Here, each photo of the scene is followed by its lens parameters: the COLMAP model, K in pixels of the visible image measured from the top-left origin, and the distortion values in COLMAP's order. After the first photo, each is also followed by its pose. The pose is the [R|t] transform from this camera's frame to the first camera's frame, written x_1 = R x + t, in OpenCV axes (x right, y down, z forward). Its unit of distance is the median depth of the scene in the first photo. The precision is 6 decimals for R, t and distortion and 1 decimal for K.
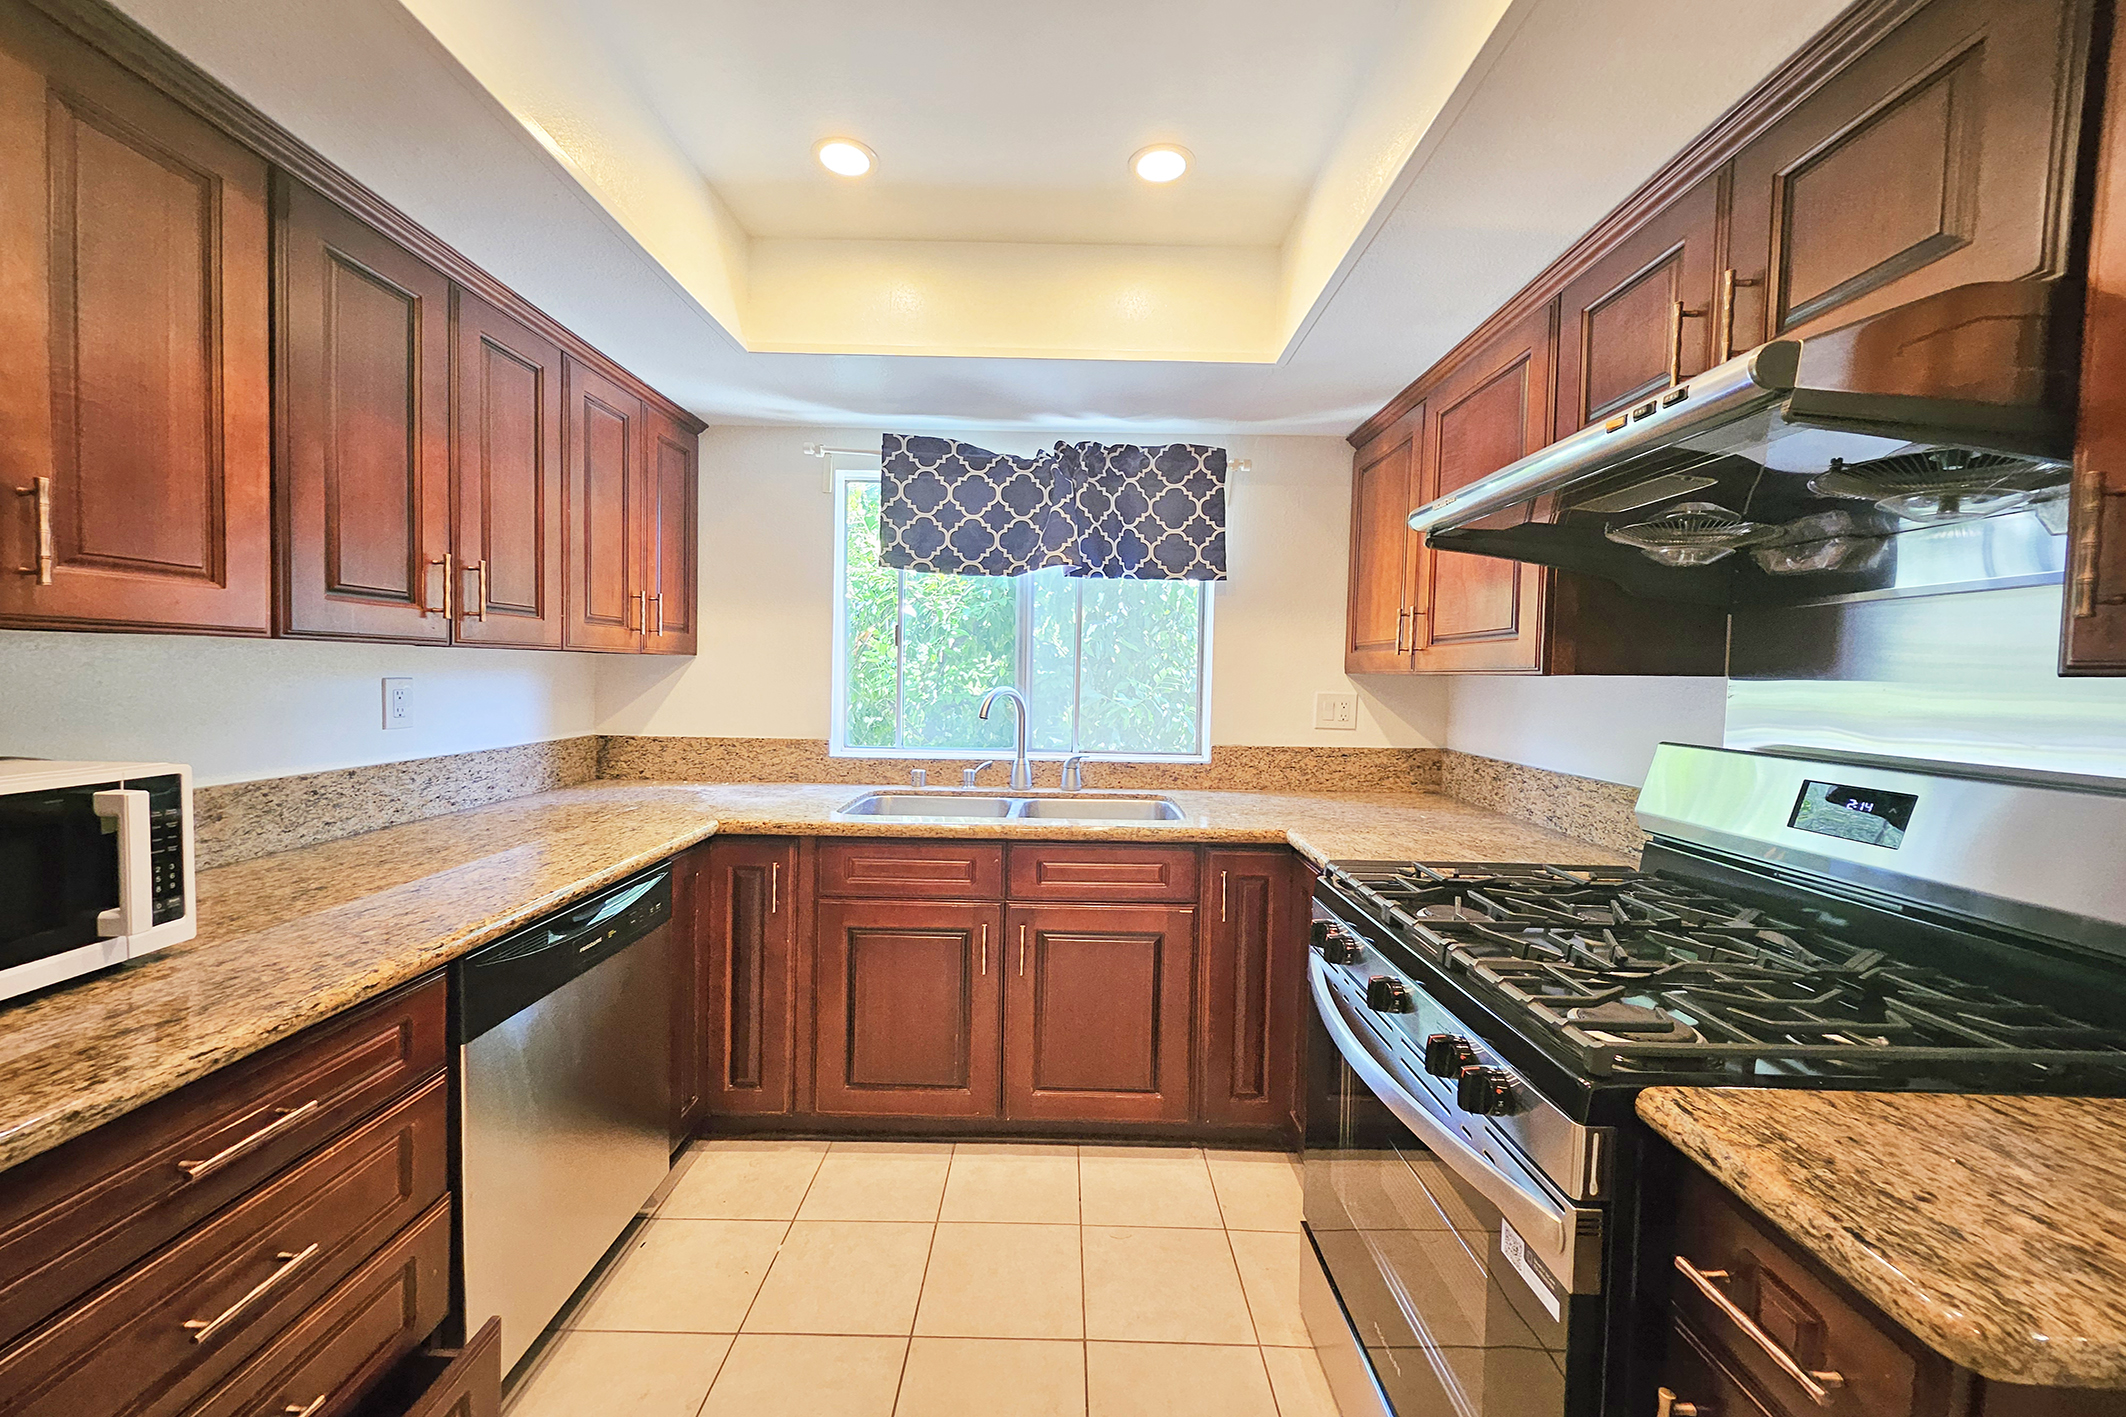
lens RADIAL K [[851.8, 0, 1057.0], [0, 851.8, 702.2], [0, 0, 1]] dist [0.005132, -0.000521]
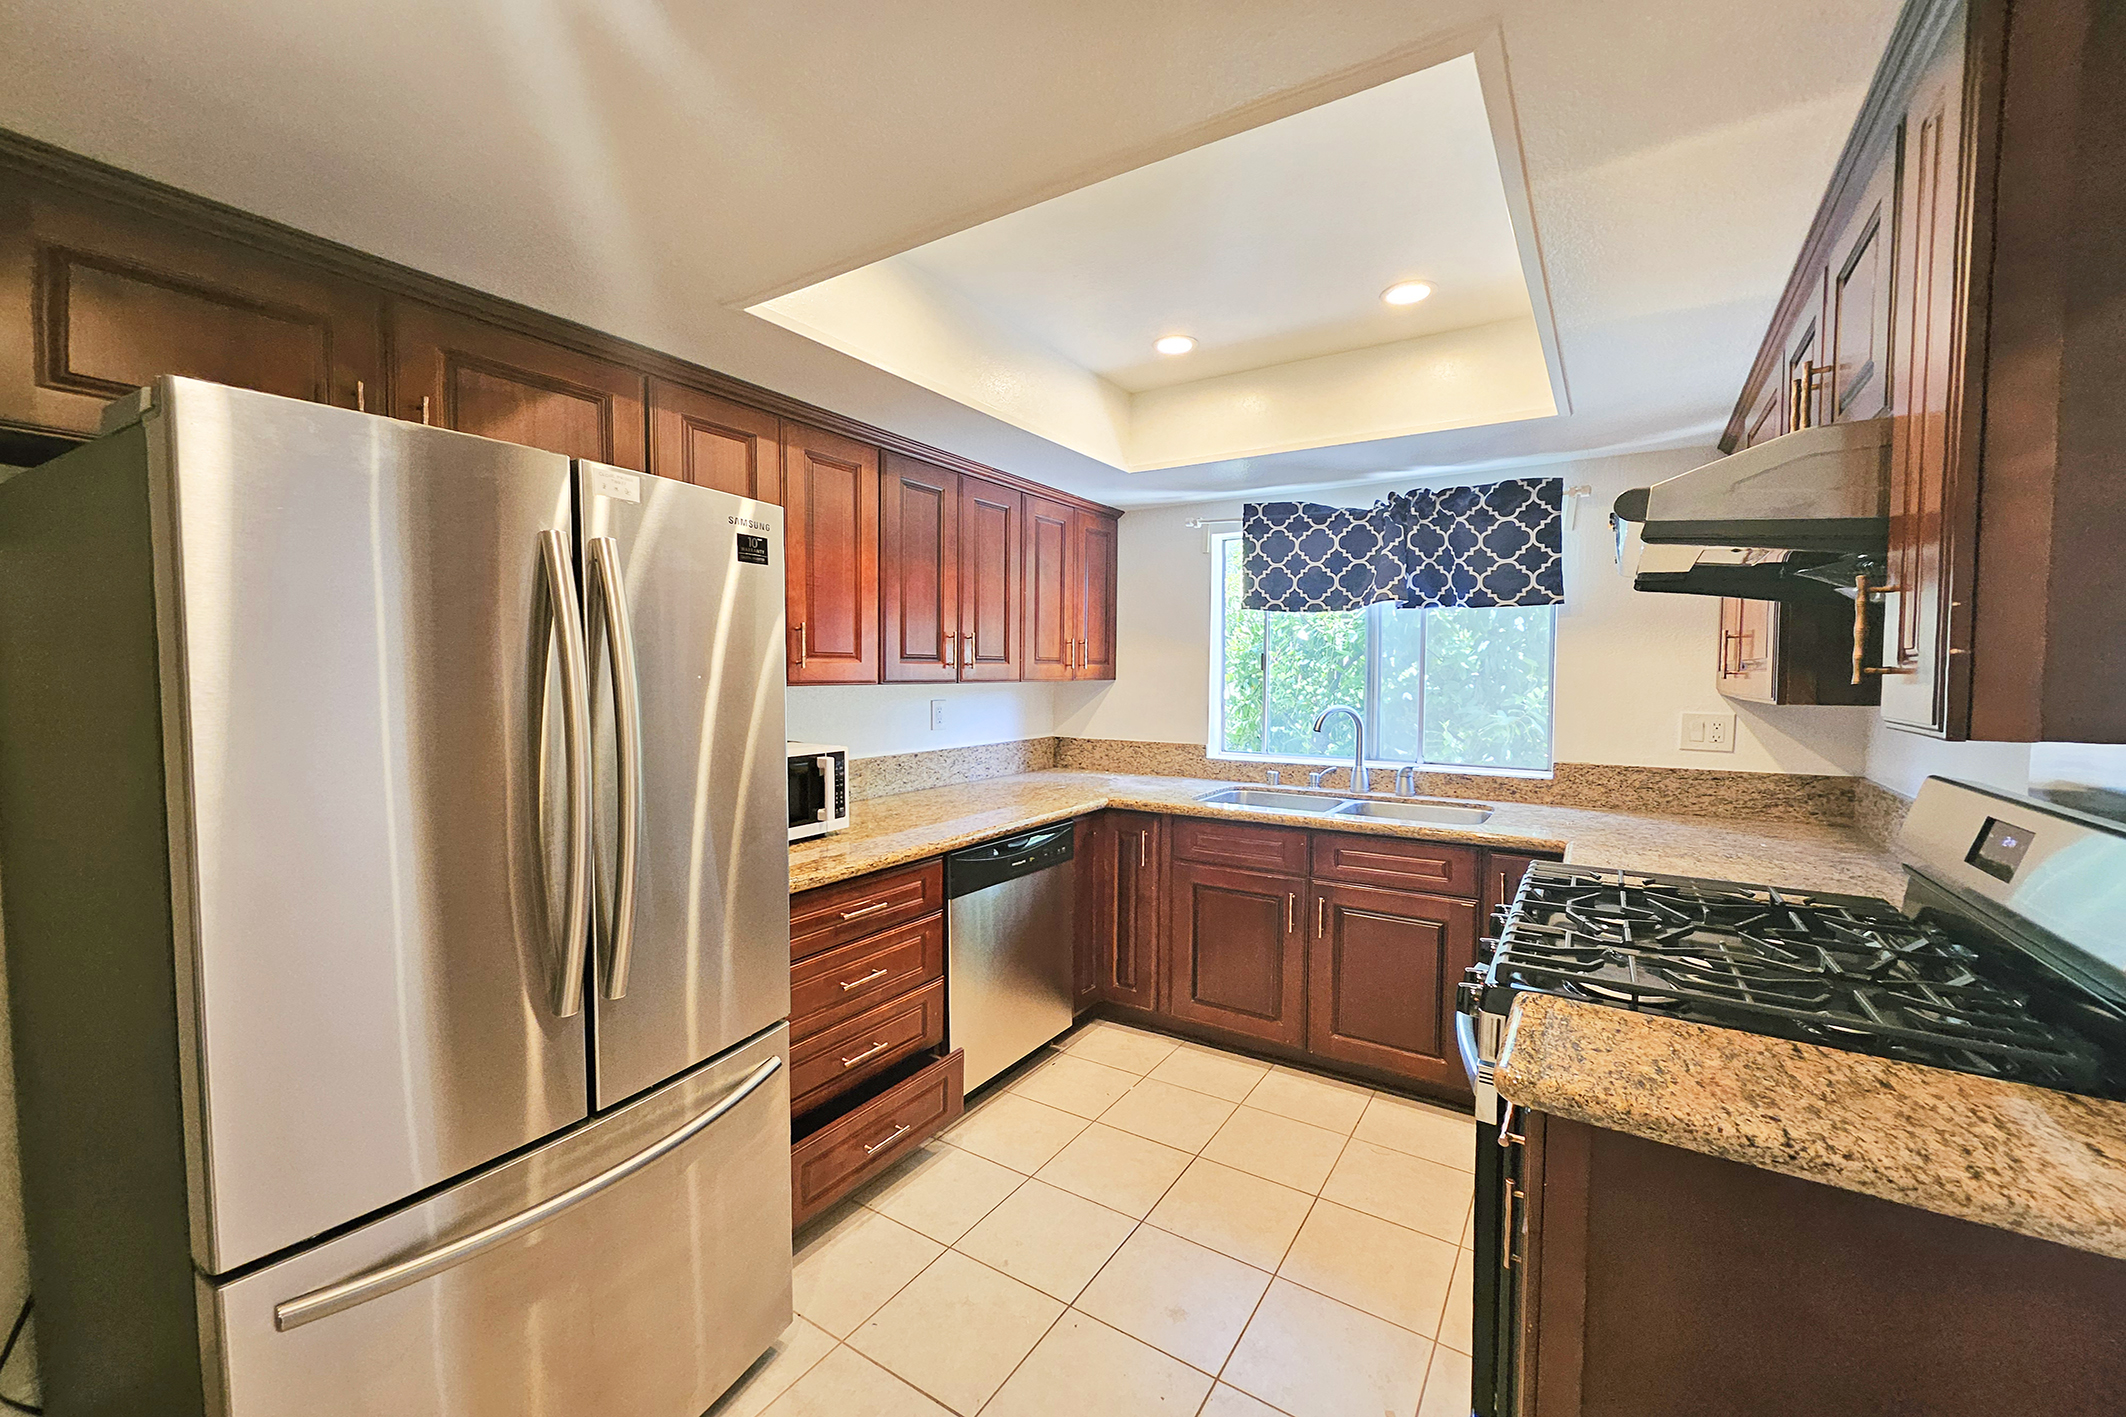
lens RADIAL K [[851.8, 0, 1032.3], [0, 851.8, 697.1], [0, 0, 1]] dist [0.005132, -0.000521]
pose [[0.831042, 0.001168, -0.556209, 0.299567], [-0.007154, 0.999938, -0.008589, -0.019914], [0.556164, 0.011117, 0.830998, -0.278369]]
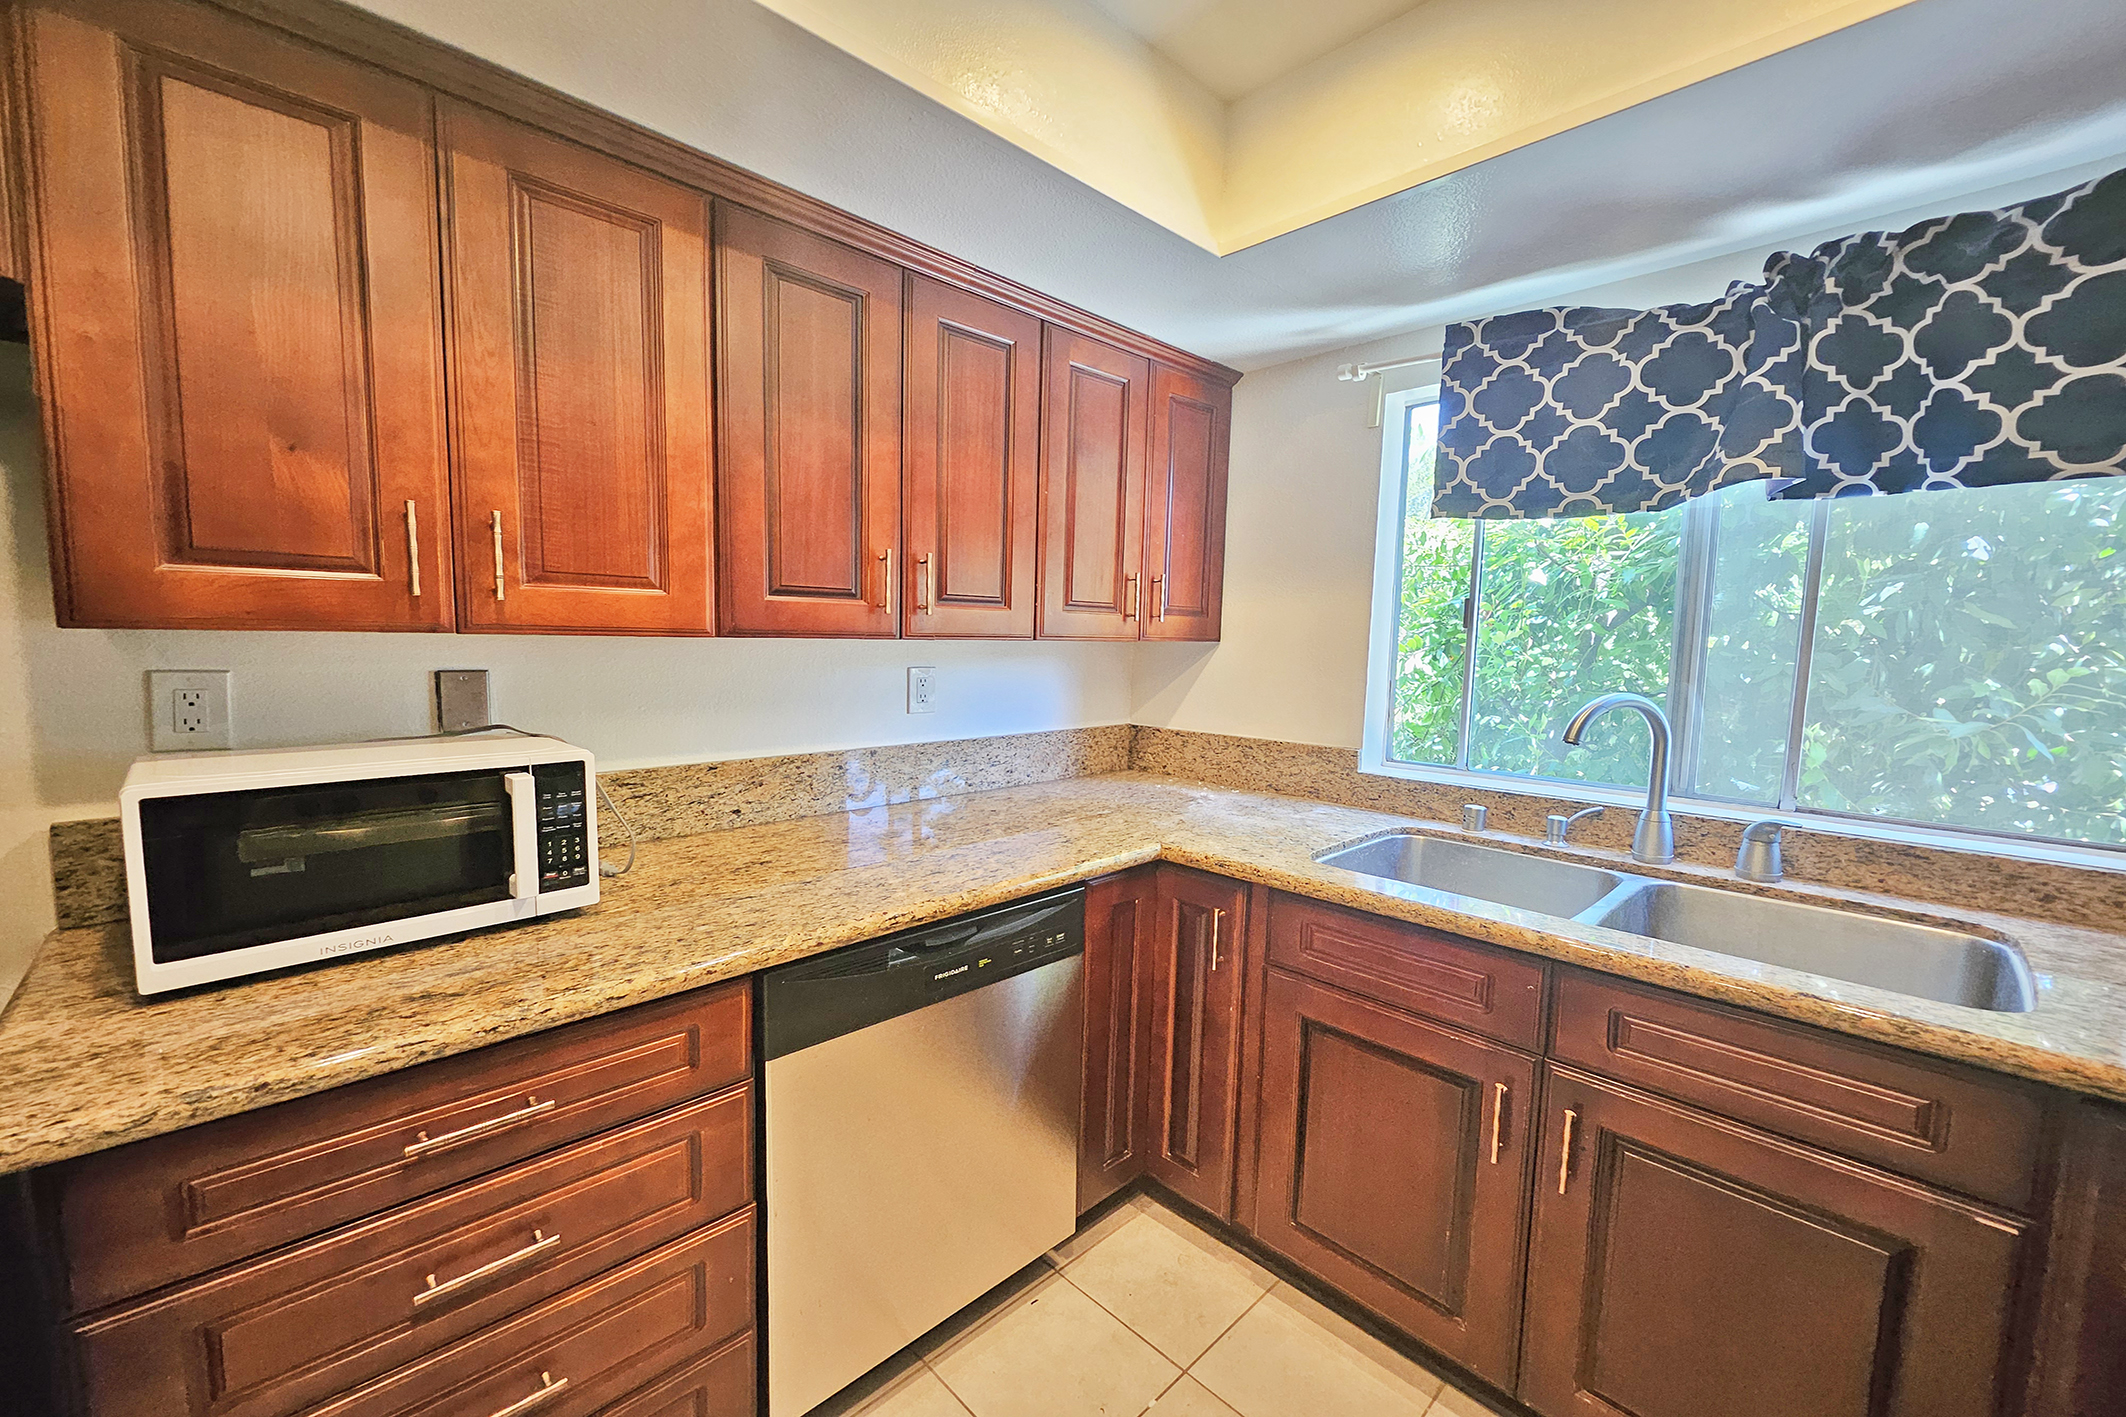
lens RADIAL K [[851.8, 0, 1033.3], [0, 851.8, 717.1], [0, 0, 1]] dist [0.005132, -0.000521]
pose [[0.694256, 0.062823, -0.716981, 0.106043], [-0.029879, 0.997840, 0.058500, -0.030514], [0.719108, -0.019191, 0.694633, 0.328312]]
